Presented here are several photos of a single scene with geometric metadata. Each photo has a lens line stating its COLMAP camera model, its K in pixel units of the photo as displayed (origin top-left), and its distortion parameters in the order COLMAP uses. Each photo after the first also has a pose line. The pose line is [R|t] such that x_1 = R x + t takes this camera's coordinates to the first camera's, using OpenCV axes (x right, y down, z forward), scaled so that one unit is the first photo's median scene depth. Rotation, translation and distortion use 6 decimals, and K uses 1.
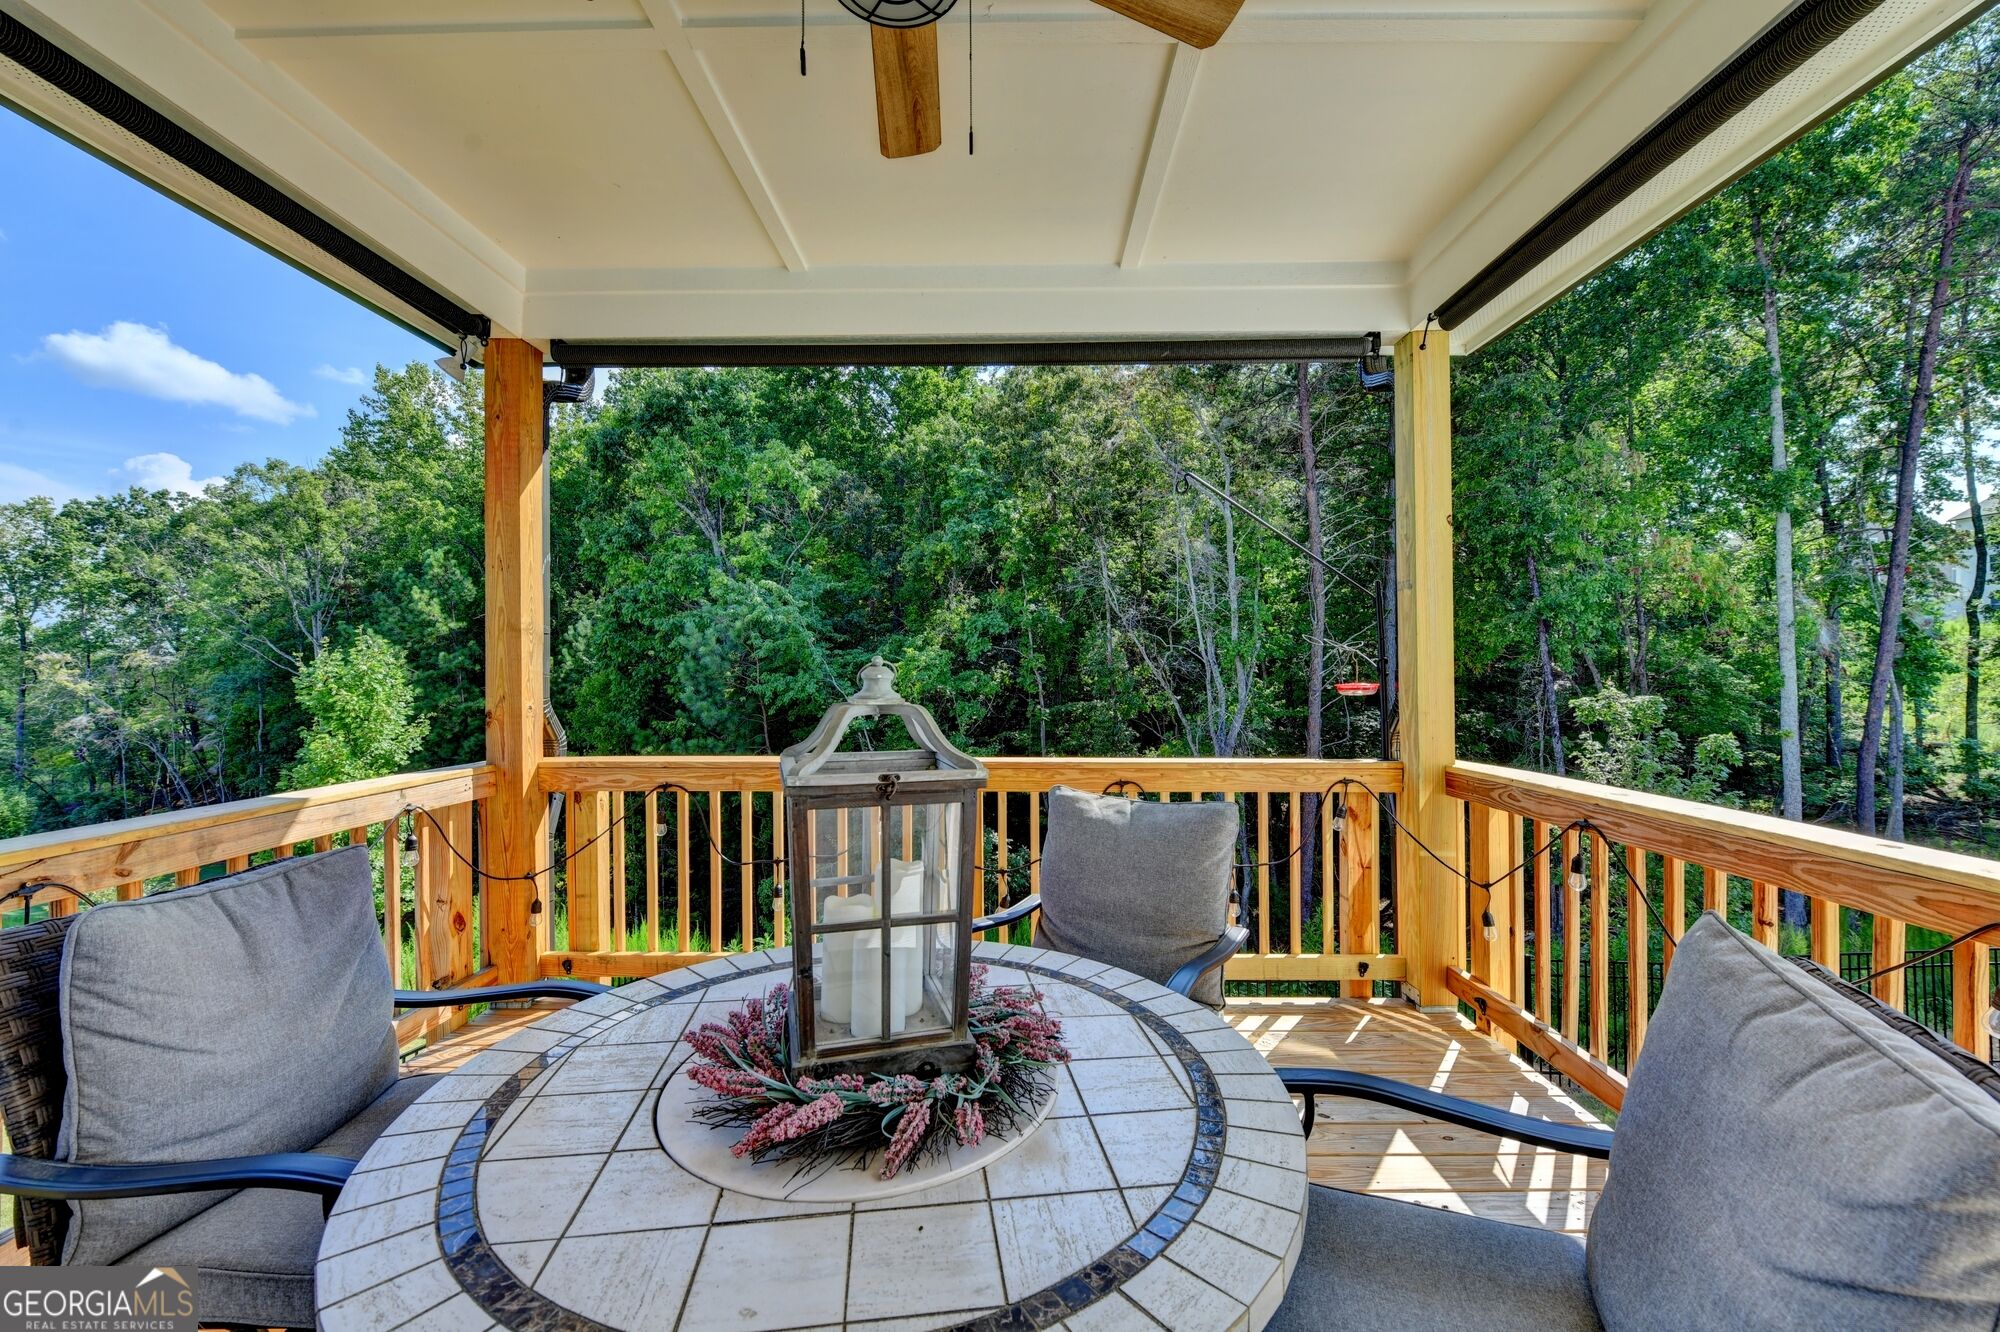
lens RADIAL K [[814.5, 0, 1000.0], [0, 814.5, 666.0], [0, 0, 1]] dist [-0.001516, -0.000389]
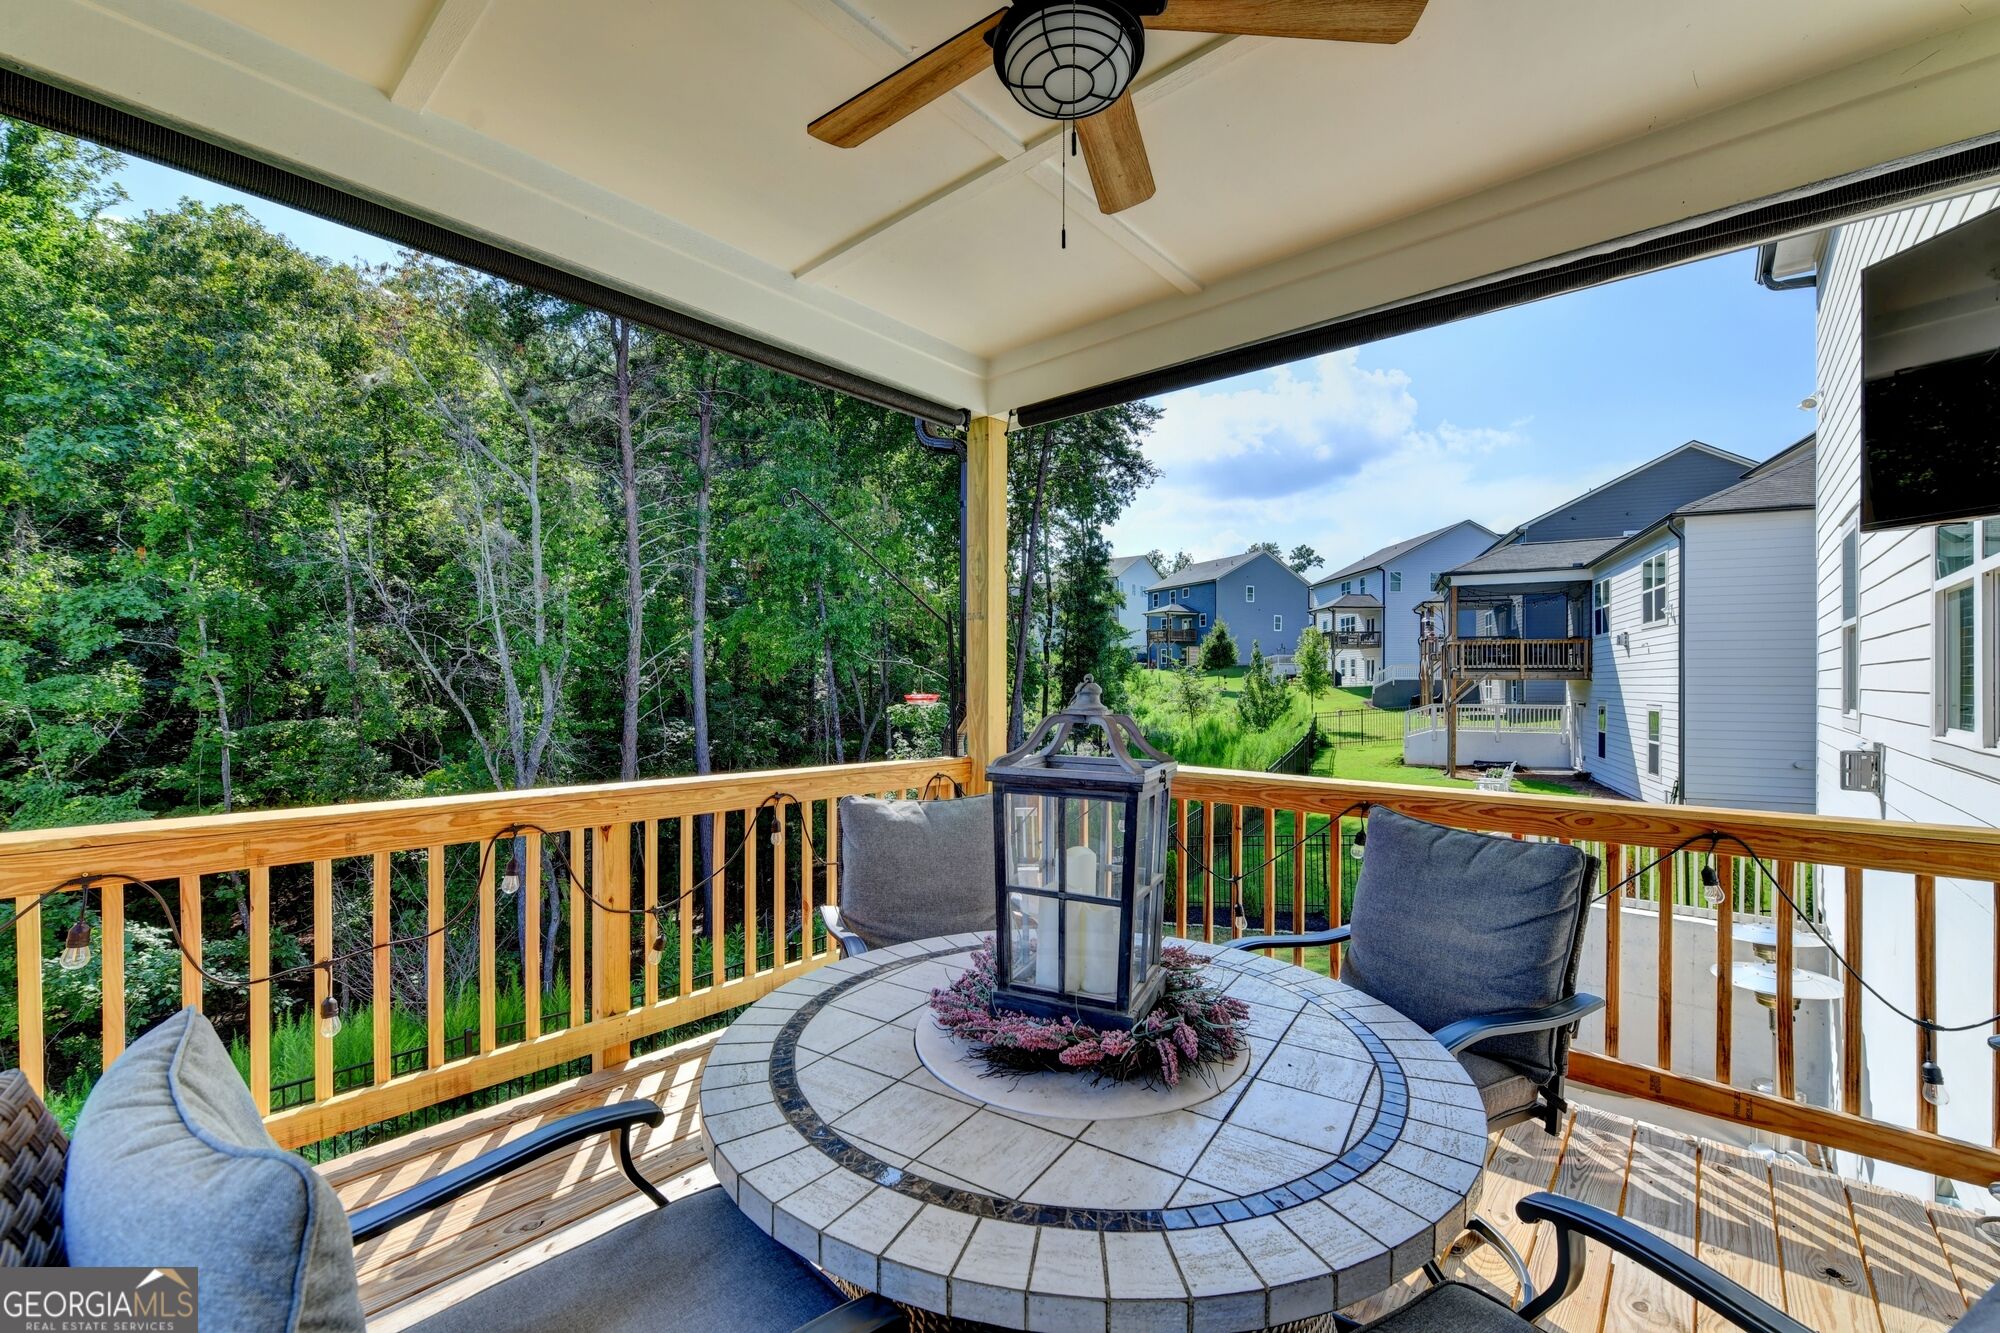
lens RADIAL K [[848.6, 0, 1023.9], [0, 848.6, 681.4], [0, 0, 1]] dist [-0.001797, -0.000455]
pose [[0.627229, 0.007778, 0.778796, -0.080629], [-0.013245, 0.999912, 0.000681, -0.000027], [-0.778723, -0.010743, 0.627276, 0.020712]]
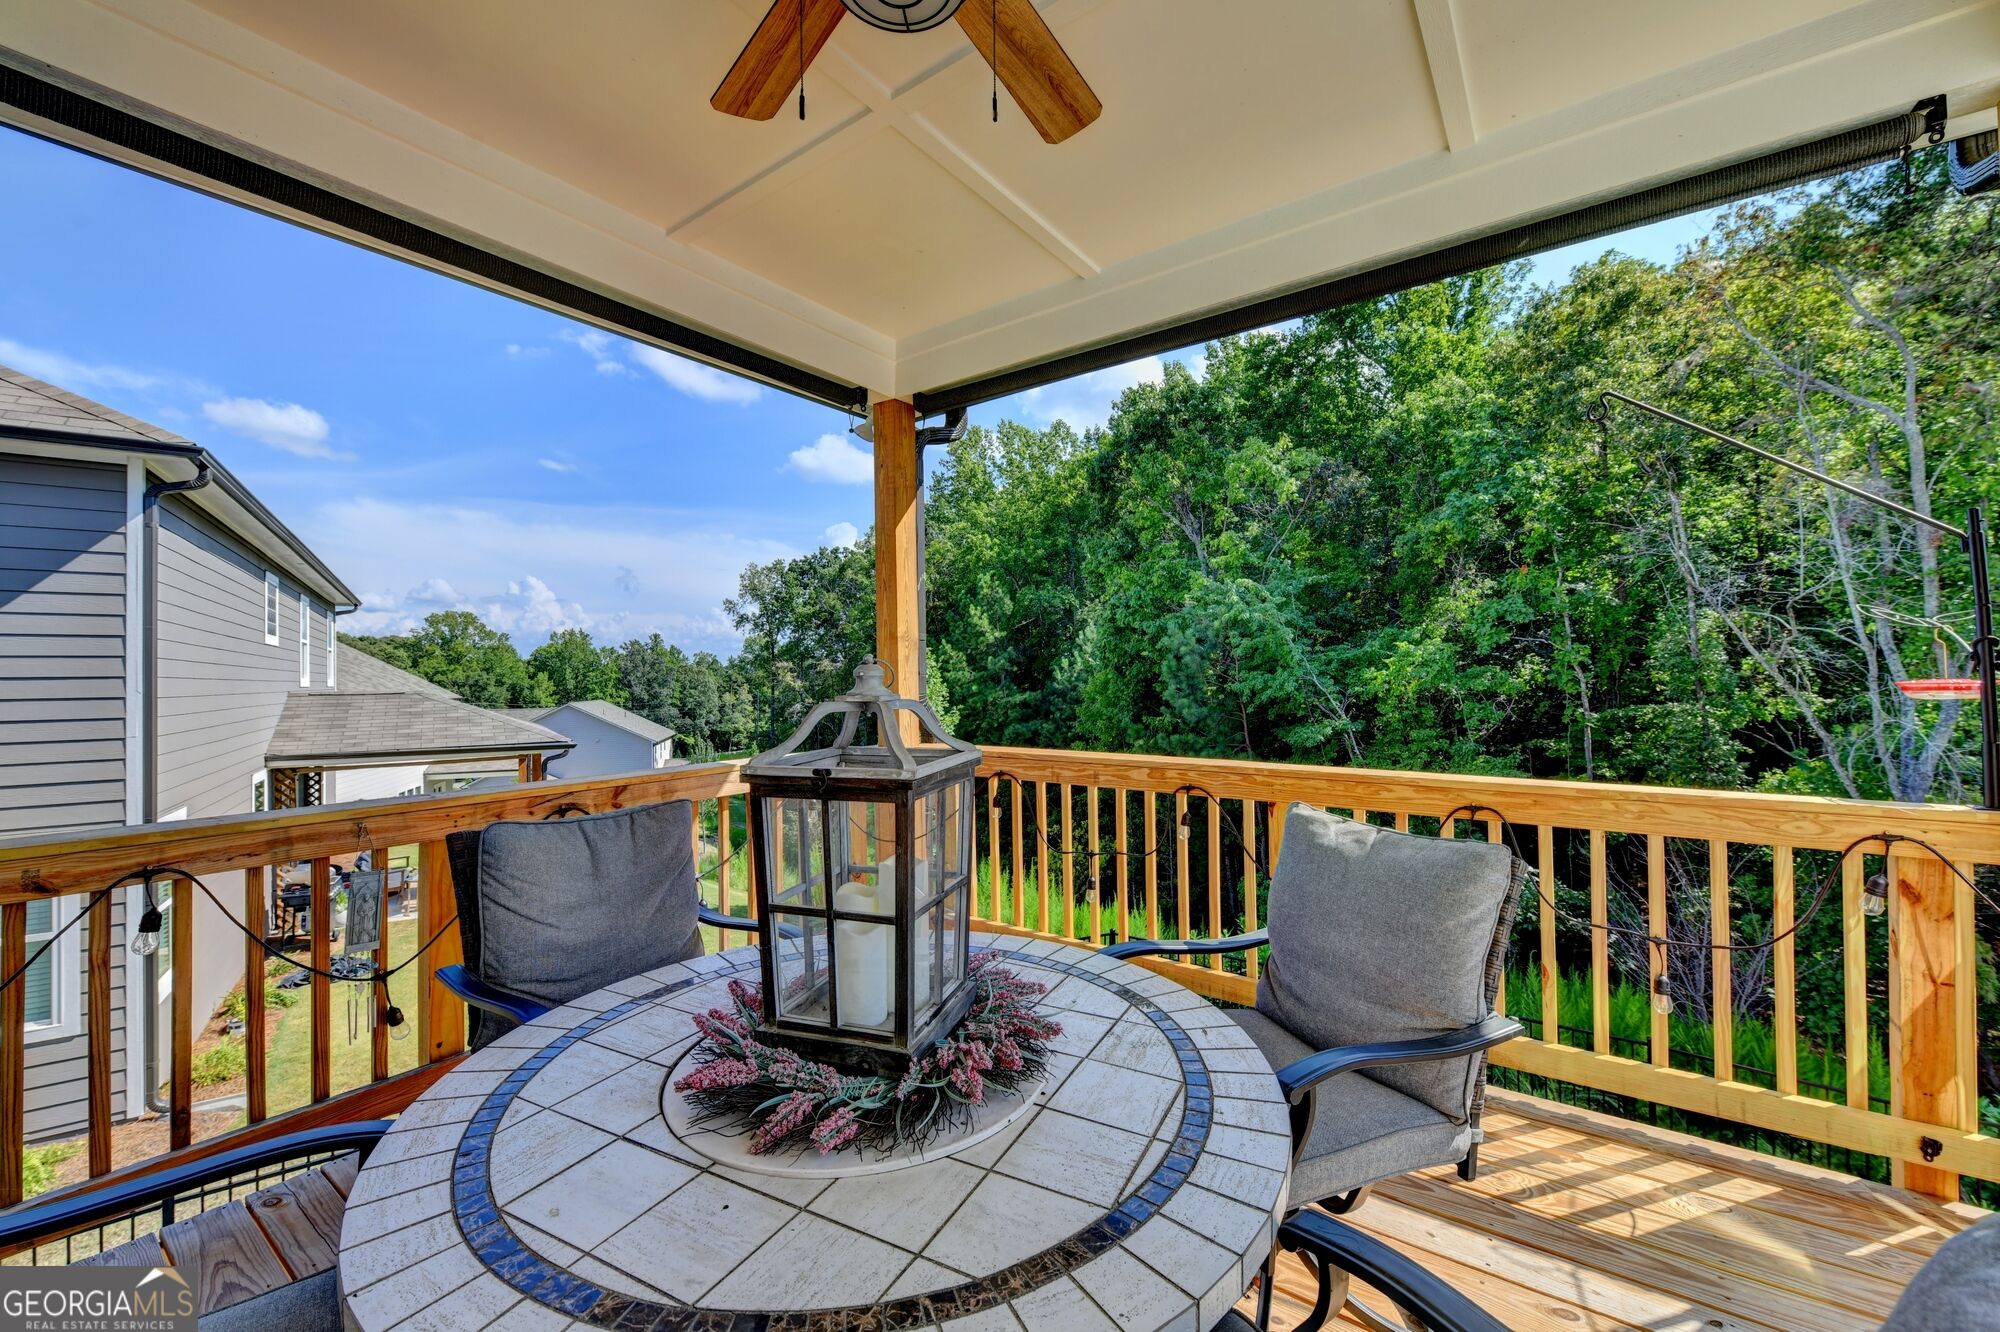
lens RADIAL K [[803.3, 0, 1000.0], [0, 803.3, 666.0], [0, 0, 1]] dist [-0.000549, -0.000277]
pose [[0.814578, -0.012500, -0.579919, 0.039372], [0.013571, 0.999905, -0.002490, 0.000515], [0.579895, -0.005842, 0.814670, 0.018800]]
